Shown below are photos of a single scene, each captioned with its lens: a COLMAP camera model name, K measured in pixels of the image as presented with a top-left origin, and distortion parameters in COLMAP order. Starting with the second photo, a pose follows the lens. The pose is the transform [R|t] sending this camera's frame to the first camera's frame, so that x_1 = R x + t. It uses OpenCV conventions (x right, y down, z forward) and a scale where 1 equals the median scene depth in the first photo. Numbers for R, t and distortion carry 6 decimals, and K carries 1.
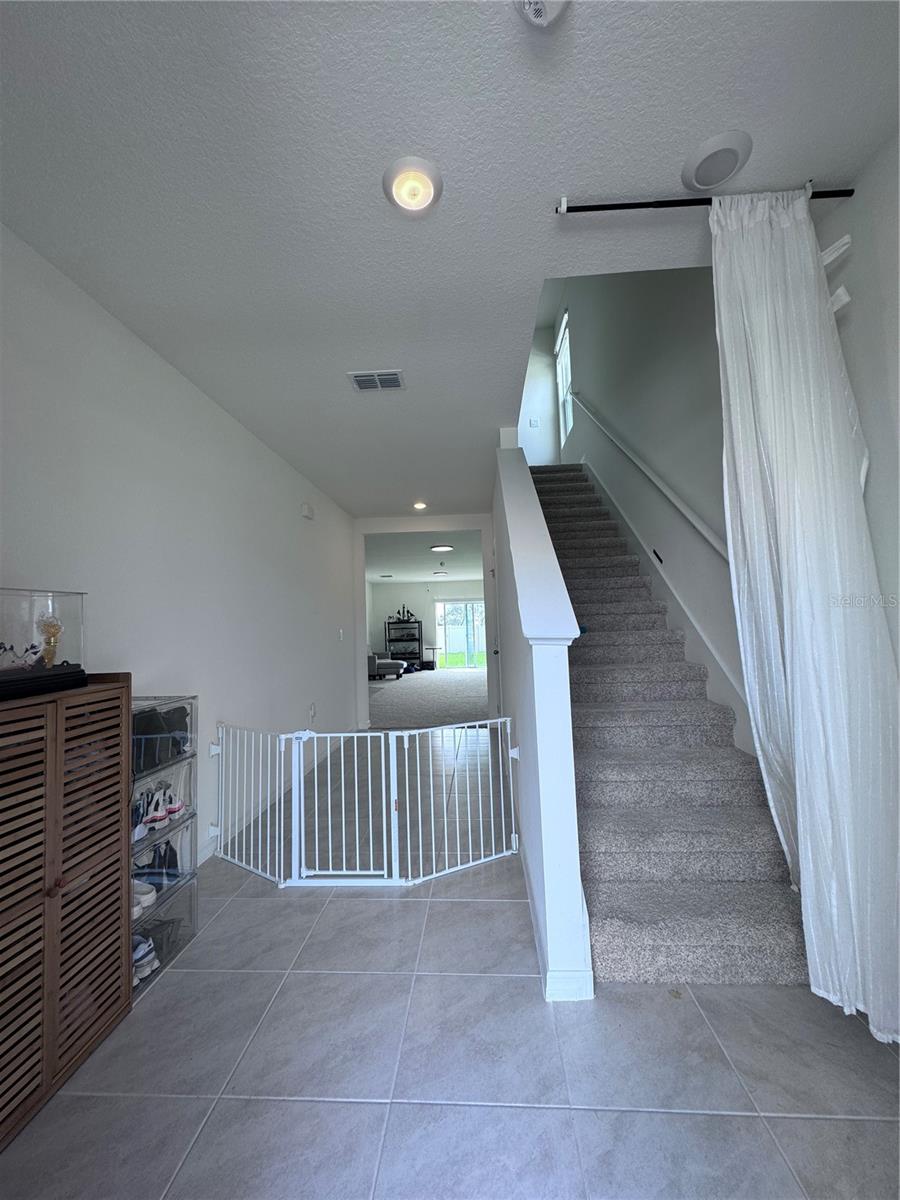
lens RADIAL K [[476.3, 0, 449.7], [0, 476.3, 595.3], [0, 0, 1]] dist [-0.001543, 0.000431]
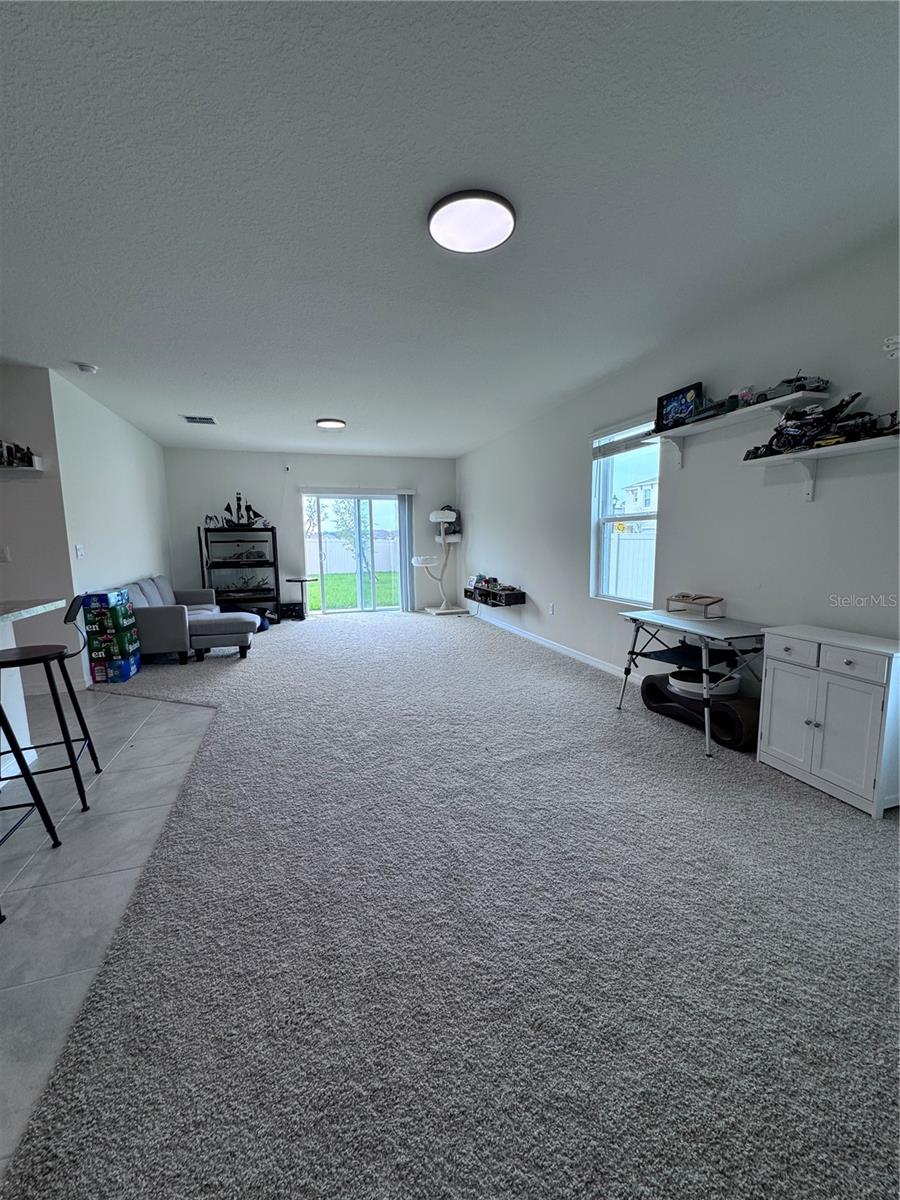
lens RADIAL K [[476.3, 0, 448.4], [0, 476.3, 599.2], [0, 0, 1]] dist [-0.001543, 0.000431]
pose [[0.933443, -0.028207, 0.357614, -0.072722], [-0.037743, 0.983648, 0.176103, 0.032632], [-0.356733, -0.177879, 0.917115, 0.447878]]
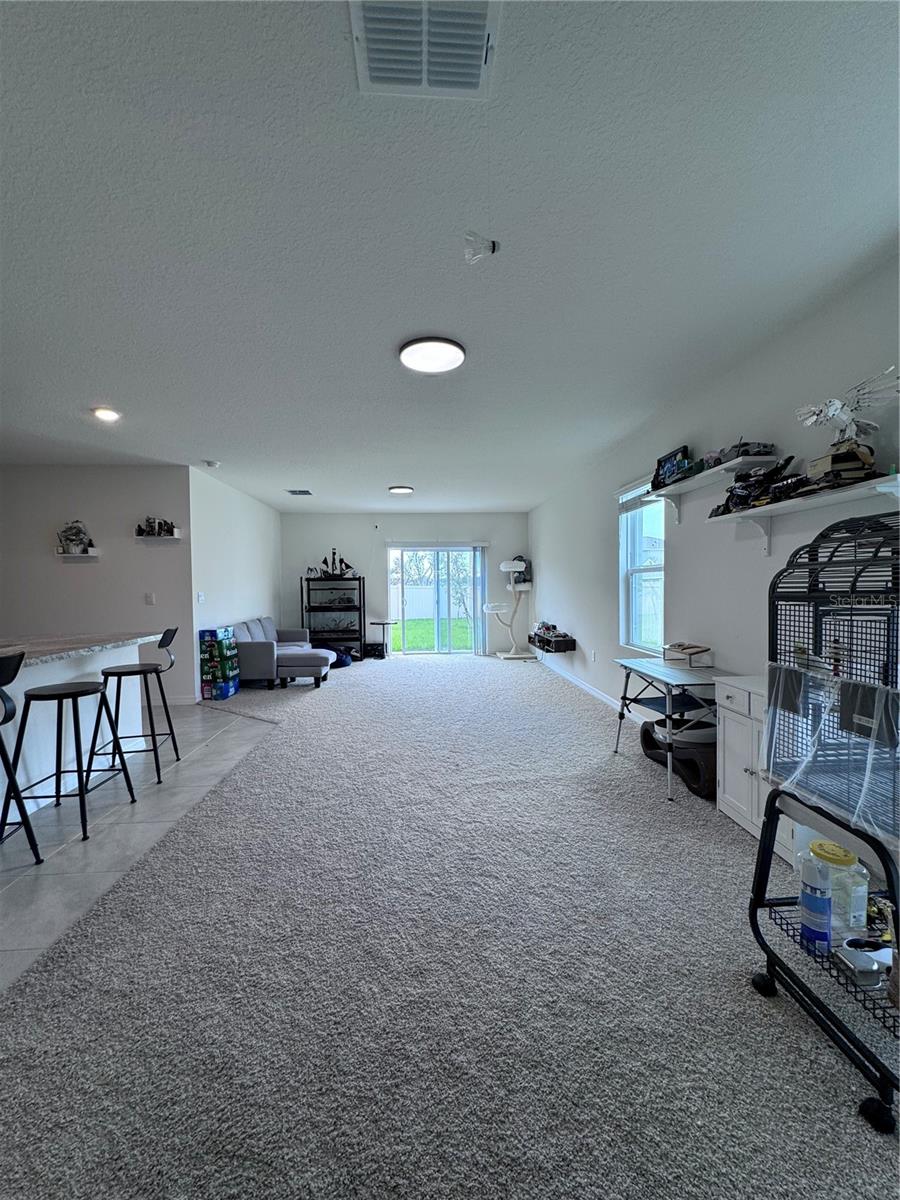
lens RADIAL K [[476.3, 0, 447.6], [0, 476.3, 597.9], [0, 0, 1]] dist [-0.001543, 0.000431]
pose [[0.993125, 0.015289, 0.116059, -0.024303], [-0.025360, 0.995990, 0.085801, 0.026126], [-0.114281, -0.088154, 0.989530, 0.396888]]
